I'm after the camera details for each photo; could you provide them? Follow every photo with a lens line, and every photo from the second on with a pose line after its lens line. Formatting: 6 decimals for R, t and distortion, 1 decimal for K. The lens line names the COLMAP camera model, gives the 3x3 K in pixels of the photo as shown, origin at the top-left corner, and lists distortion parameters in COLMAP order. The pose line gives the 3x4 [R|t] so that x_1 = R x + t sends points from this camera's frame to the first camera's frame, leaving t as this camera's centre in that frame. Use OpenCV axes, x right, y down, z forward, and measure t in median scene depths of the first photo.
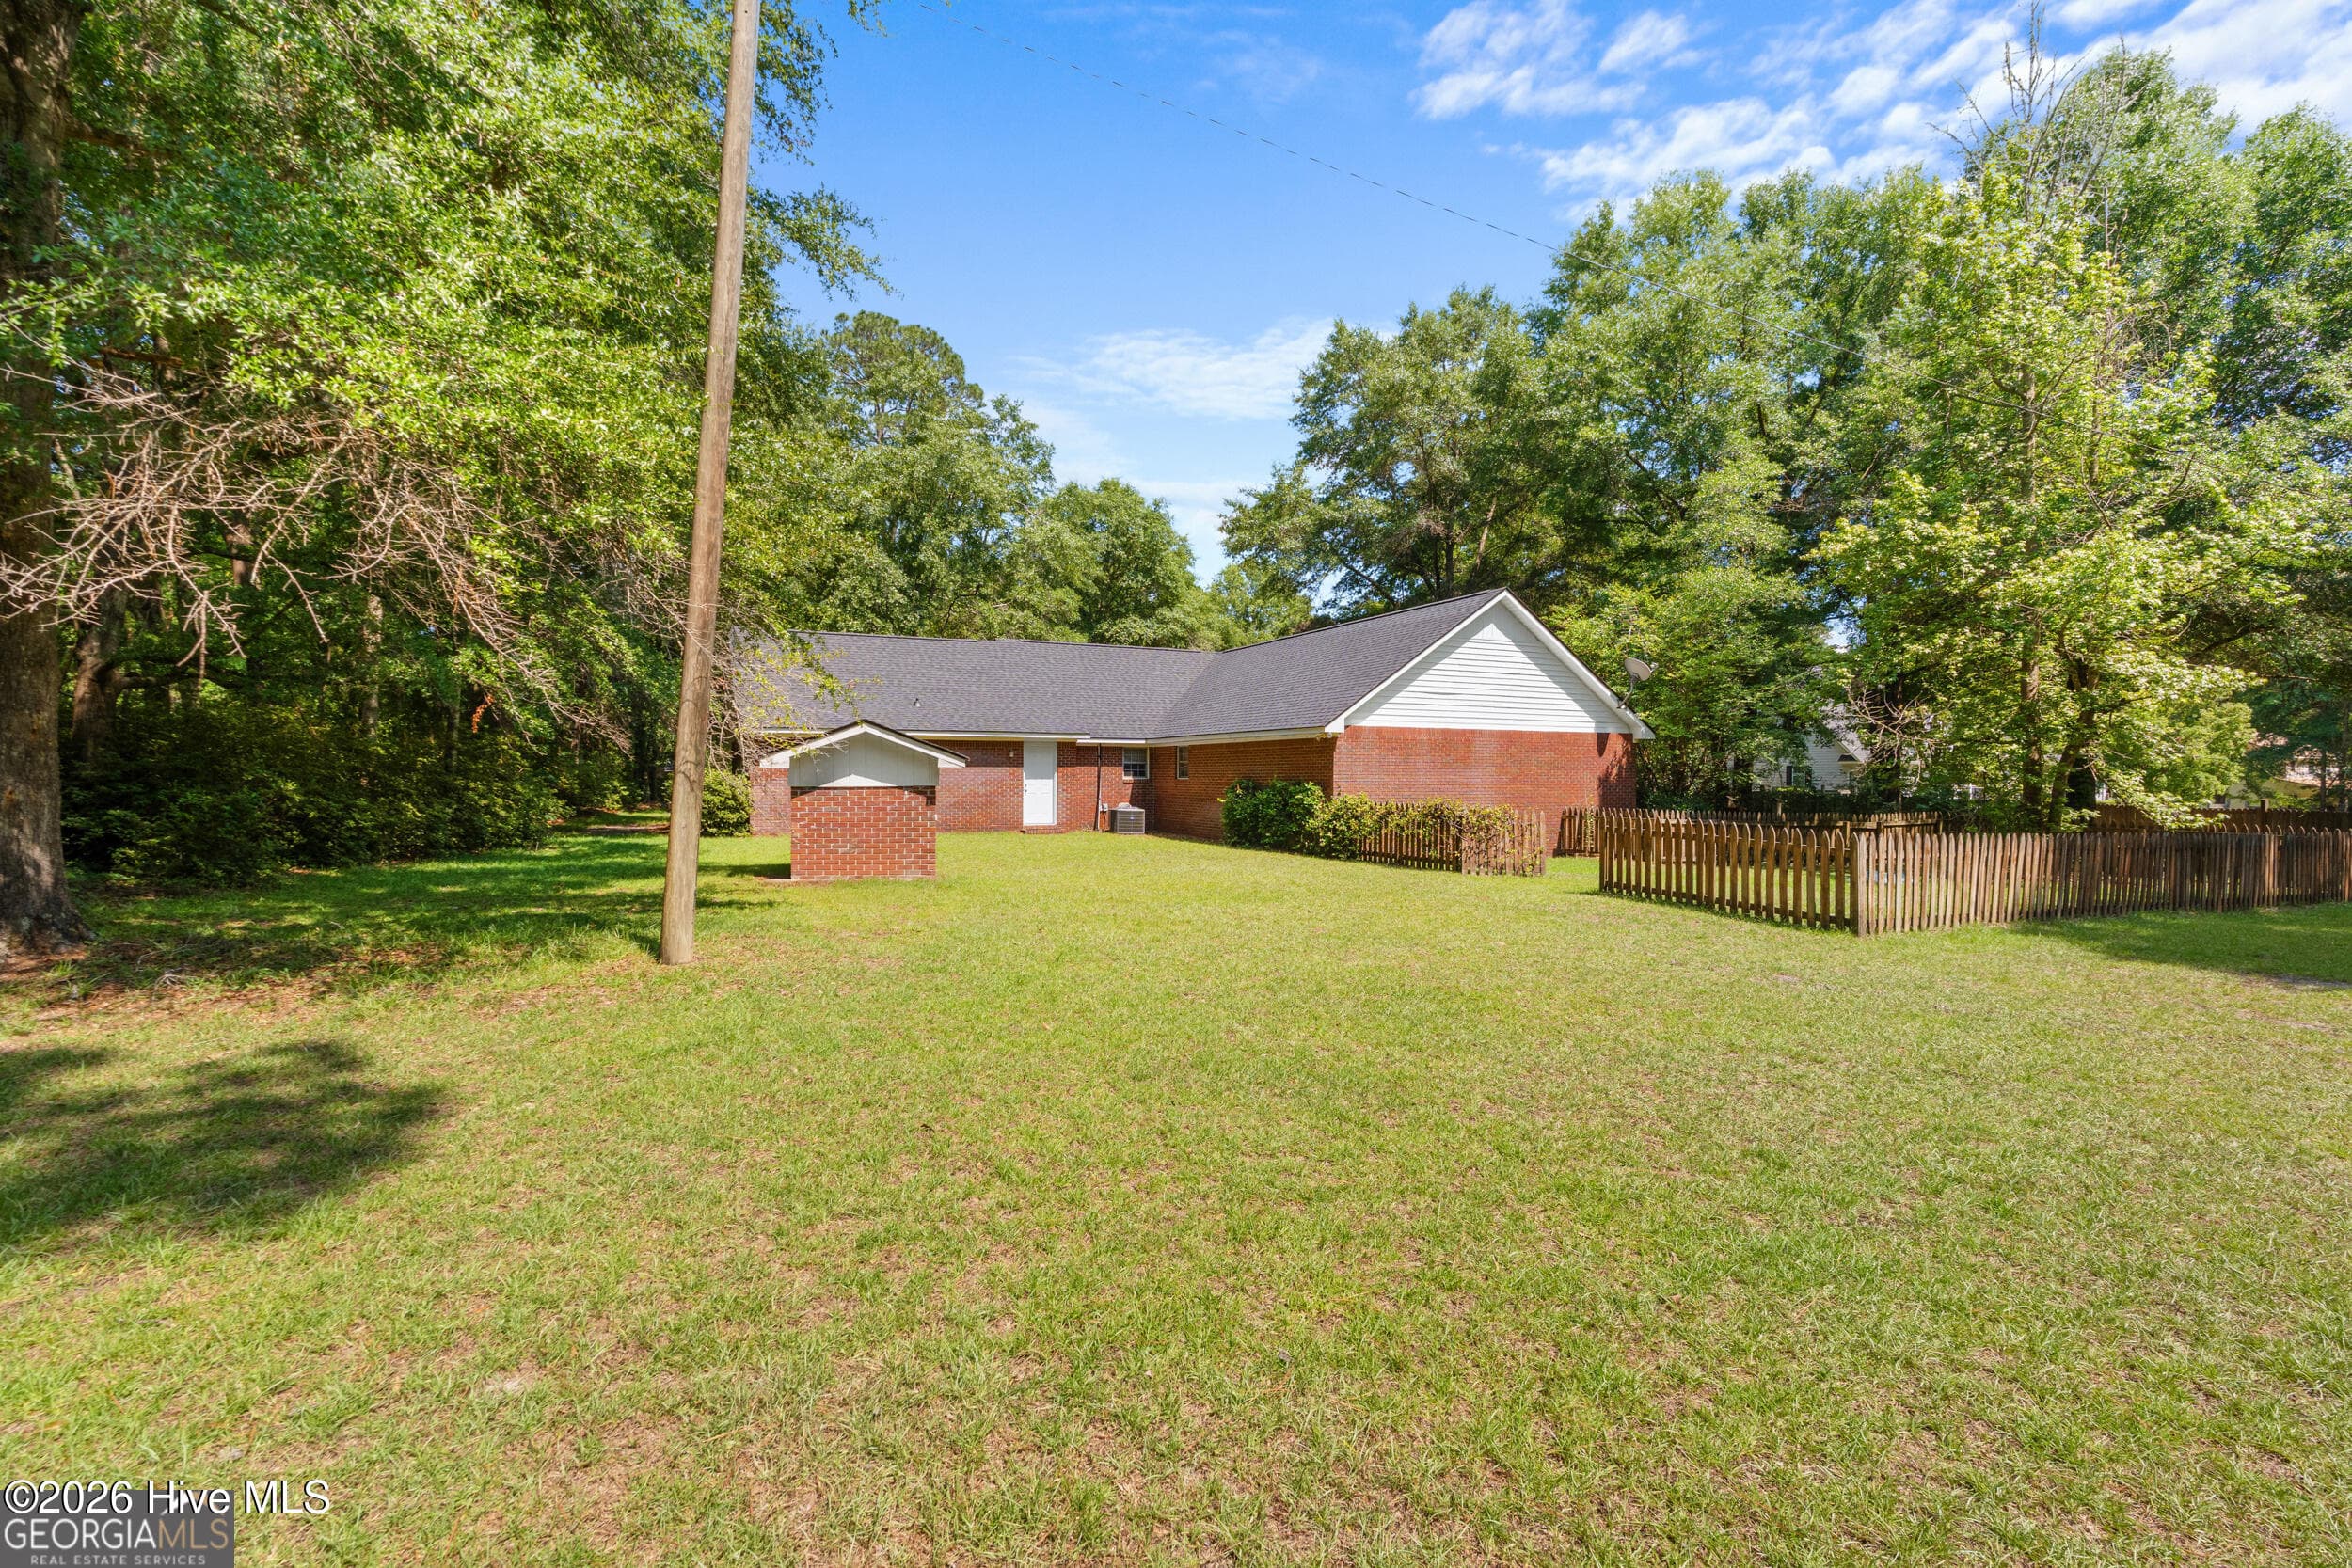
lens RADIAL K [[1011.7, 0, 1176.0], [0, 1011.7, 784.0], [0, 0, 1]] dist [-0.001153, -0.000047]
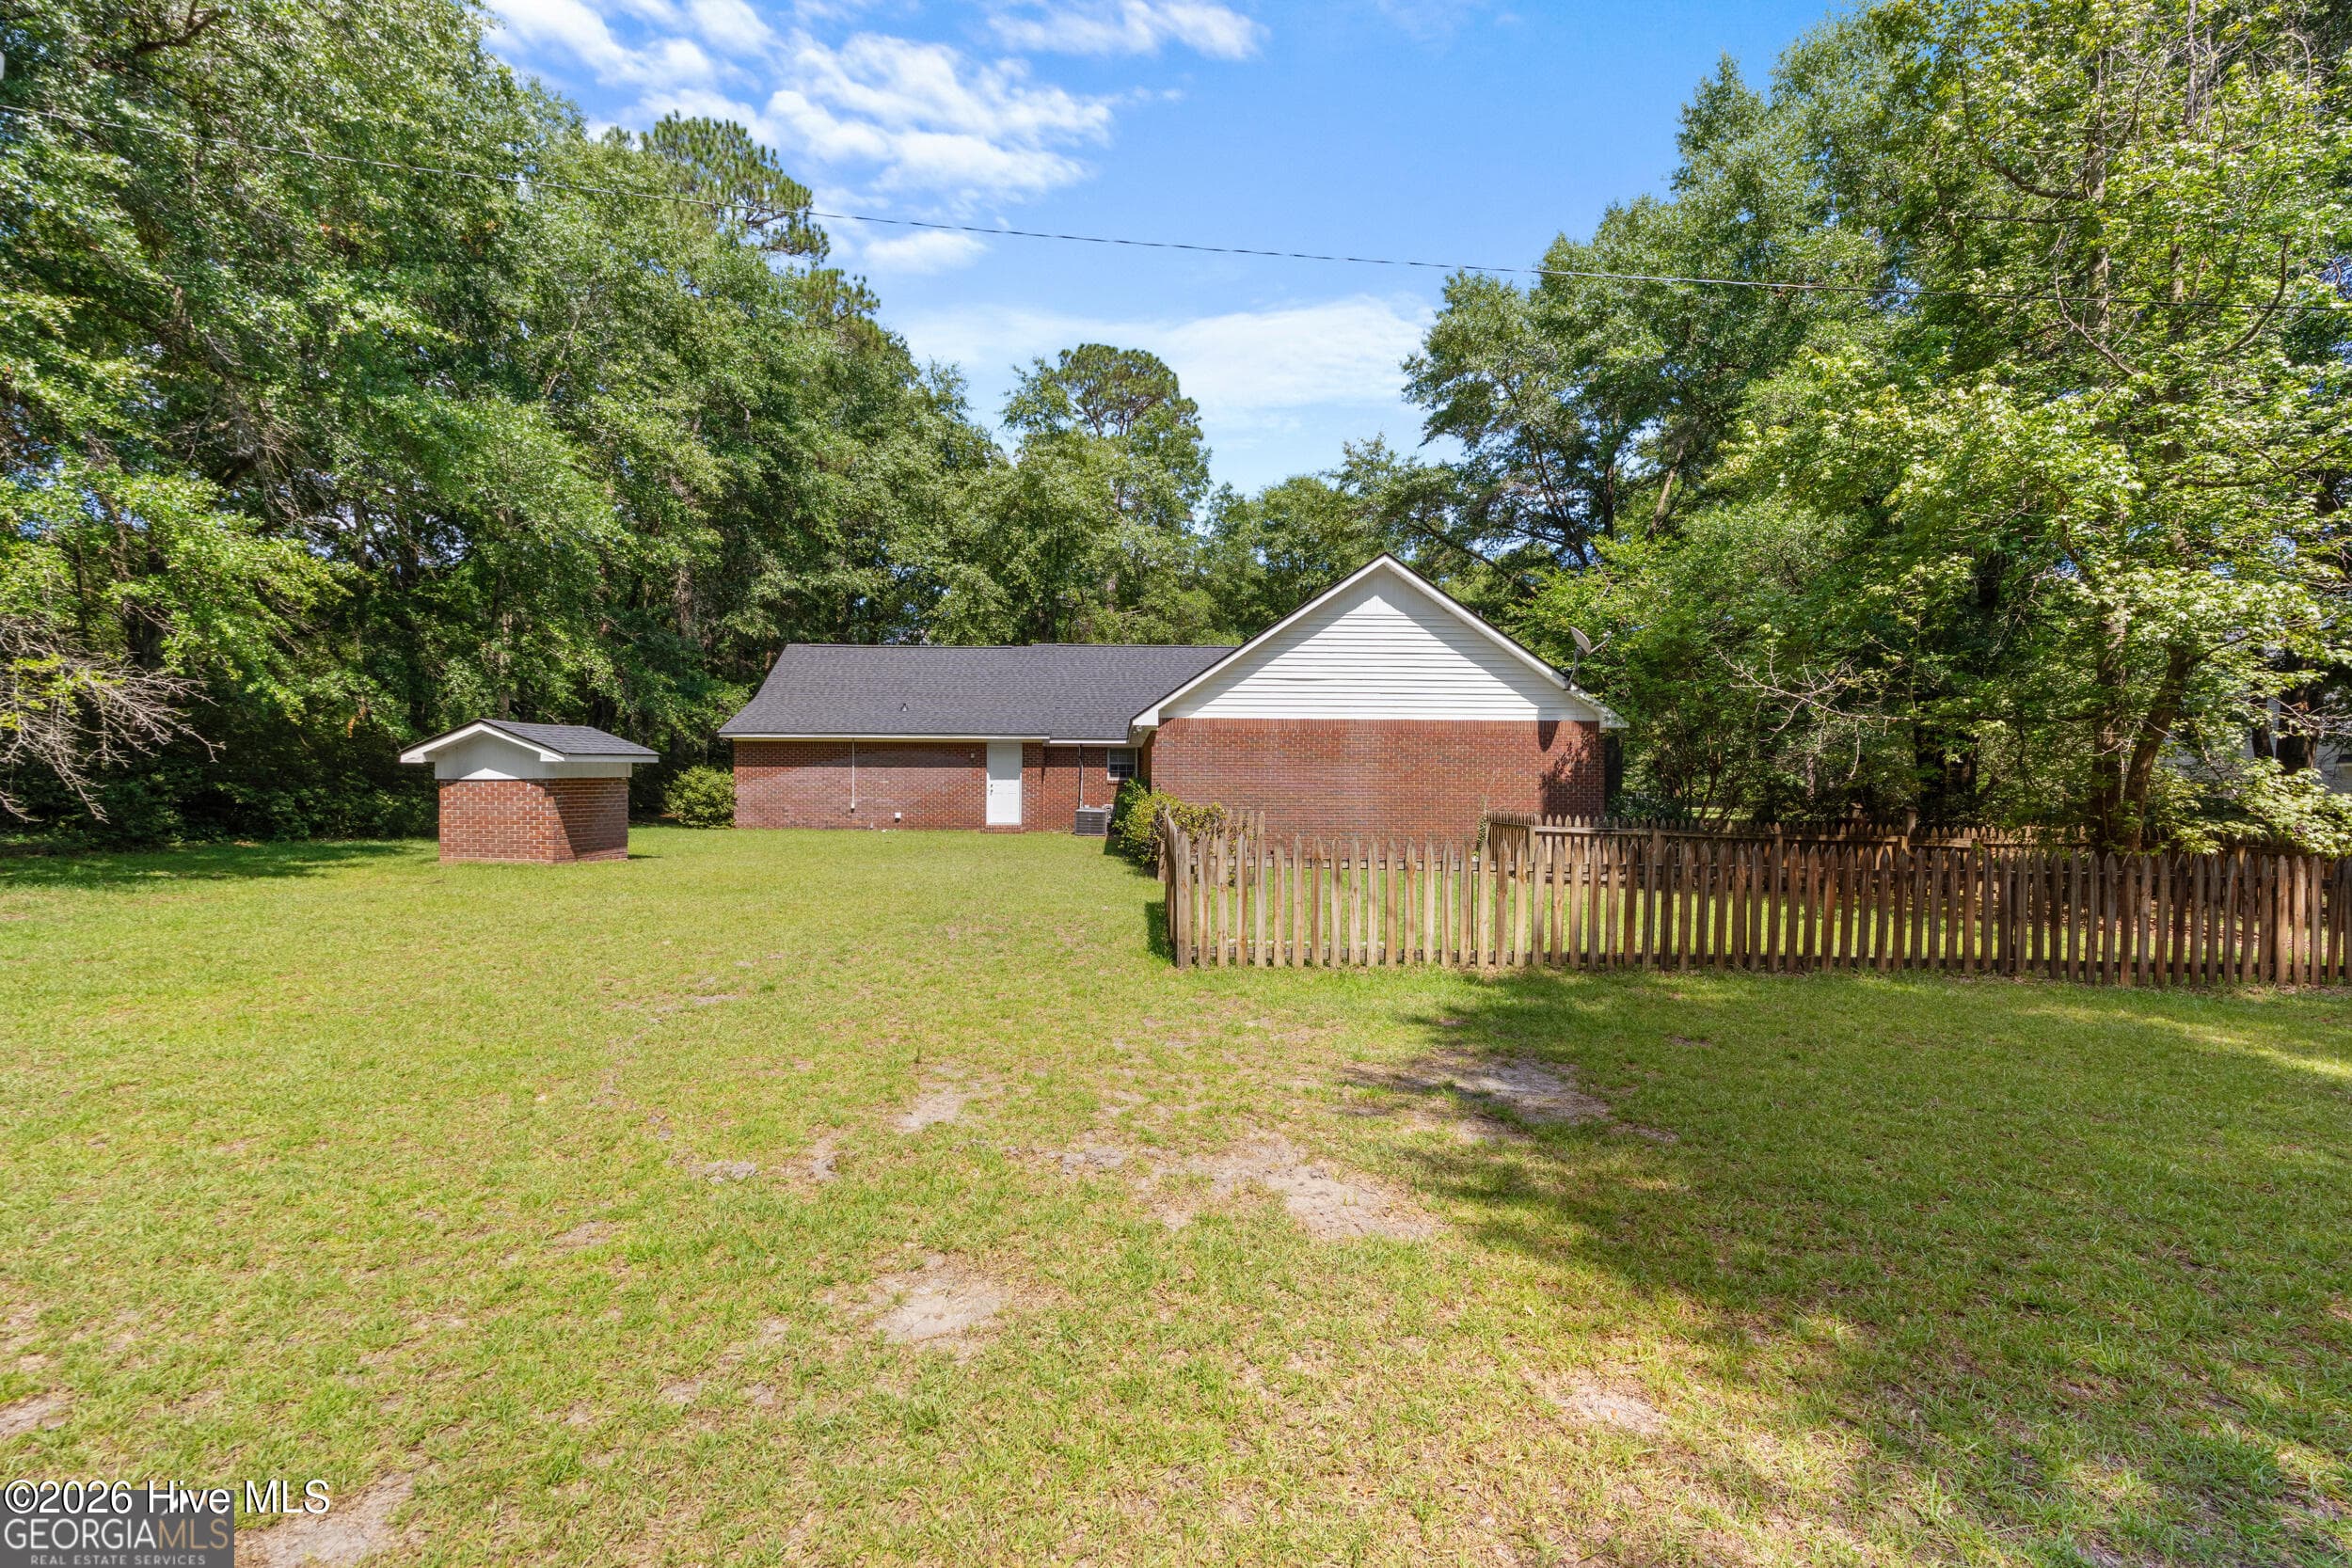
lens RADIAL K [[1011.7, 0, 1176.0], [0, 1011.7, 784.0], [0, 0, 1]] dist [-0.001153, -0.000047]
pose [[0.927775, 0.001698, -0.373136, 0.443289], [-0.005288, 0.999949, -0.008598, 0.008422], [0.373102, 0.009950, 0.927737, 0.133051]]
